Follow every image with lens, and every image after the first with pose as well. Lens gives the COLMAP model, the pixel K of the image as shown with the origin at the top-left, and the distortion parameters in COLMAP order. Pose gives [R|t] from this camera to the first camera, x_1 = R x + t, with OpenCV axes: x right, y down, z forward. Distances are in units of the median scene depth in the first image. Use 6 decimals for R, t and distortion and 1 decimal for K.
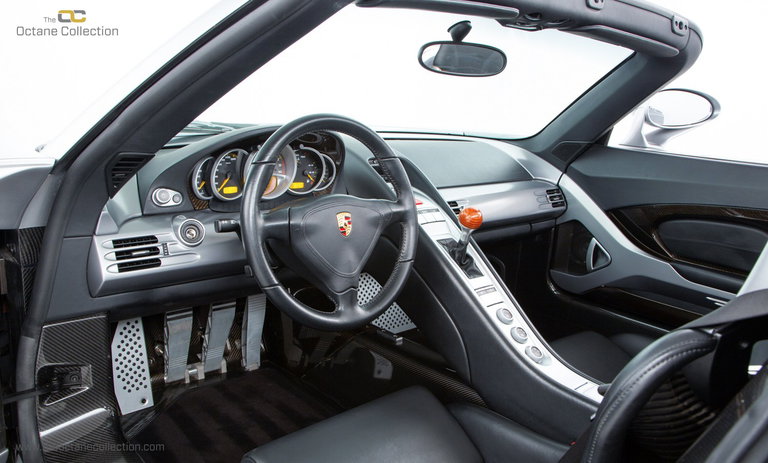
lens RADIAL K [[748.7, 0, 384.3], [0, 748.7, 255.7], [0, 0, 1]] dist [-0.009293, 0.000213]
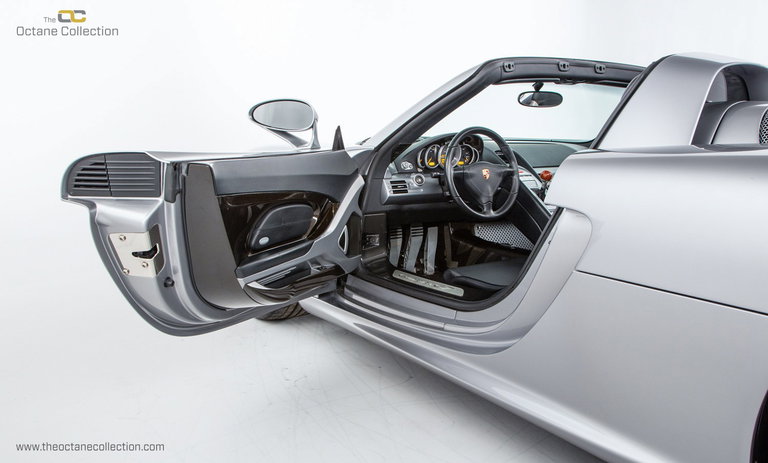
lens RADIAL K [[748.7, 0, 384.3], [0, 748.7, 255.7], [0, 0, 1]] dist [-0.009293, 0.000213]
pose [[0.987616, -0.012913, -0.156359, -0.005135], [0.005927, 0.998967, -0.045064, 0.278885], [0.156779, 0.043579, 0.986672, -1.170726]]
